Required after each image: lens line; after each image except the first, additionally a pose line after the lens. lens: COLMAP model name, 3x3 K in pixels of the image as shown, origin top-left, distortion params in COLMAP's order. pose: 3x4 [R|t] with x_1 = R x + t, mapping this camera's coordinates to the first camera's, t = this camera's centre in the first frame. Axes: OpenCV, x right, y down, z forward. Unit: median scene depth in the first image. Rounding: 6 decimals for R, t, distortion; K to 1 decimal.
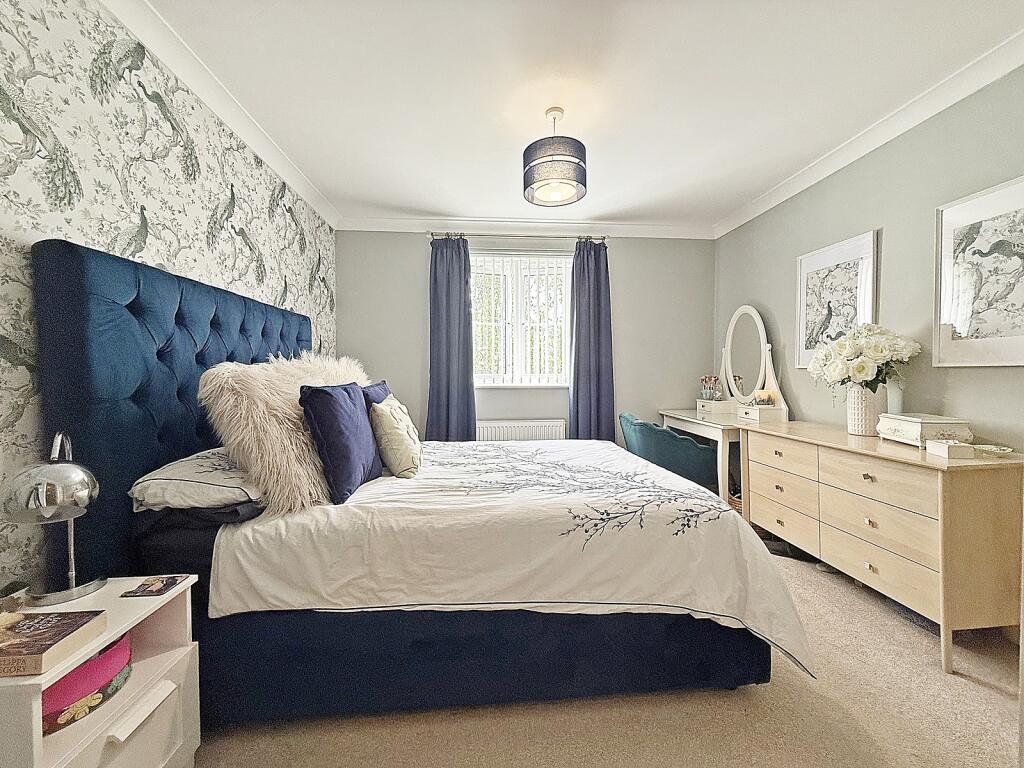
lens RADIAL K [[406.4, 0, 513.9], [0, 406.4, 379.9], [0, 0, 1]] dist [-0.000466, 0.000035]
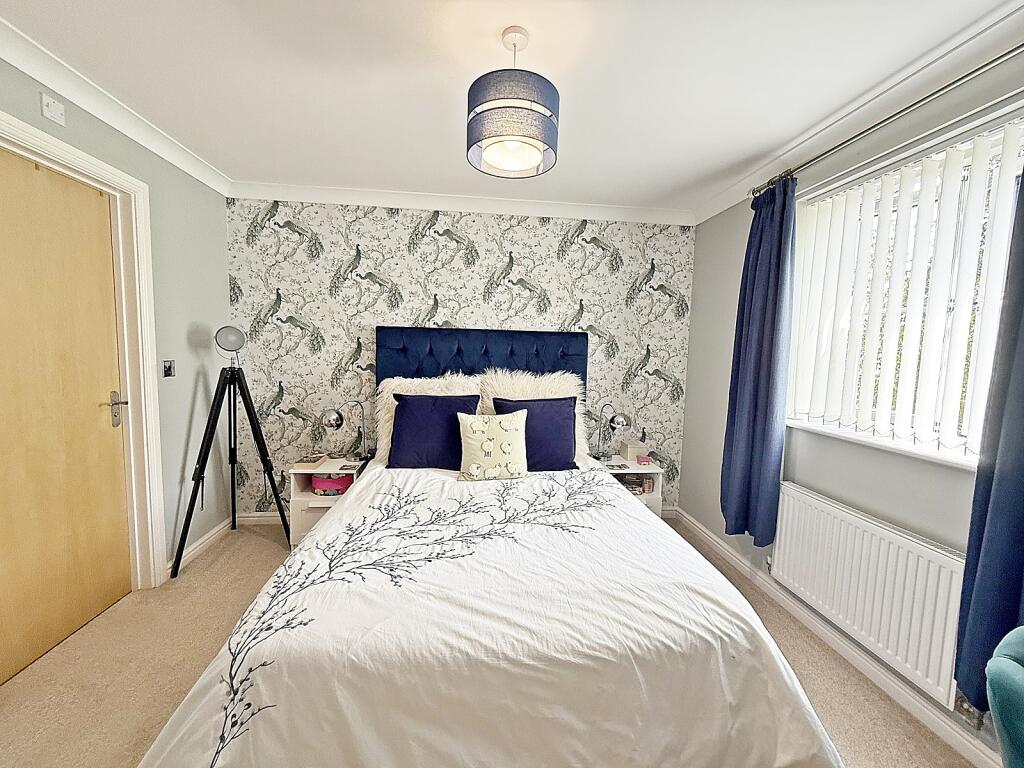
lens RADIAL K [[406.4, 0, 513.0], [0, 406.4, 383.1], [0, 0, 1]] dist [-0.000466, 0.000035]
pose [[0.022646, 0.086275, -0.996014, 0.876449], [-0.041287, 0.995500, 0.085291, -0.145350], [0.998891, 0.039191, 0.026106, 1.071226]]
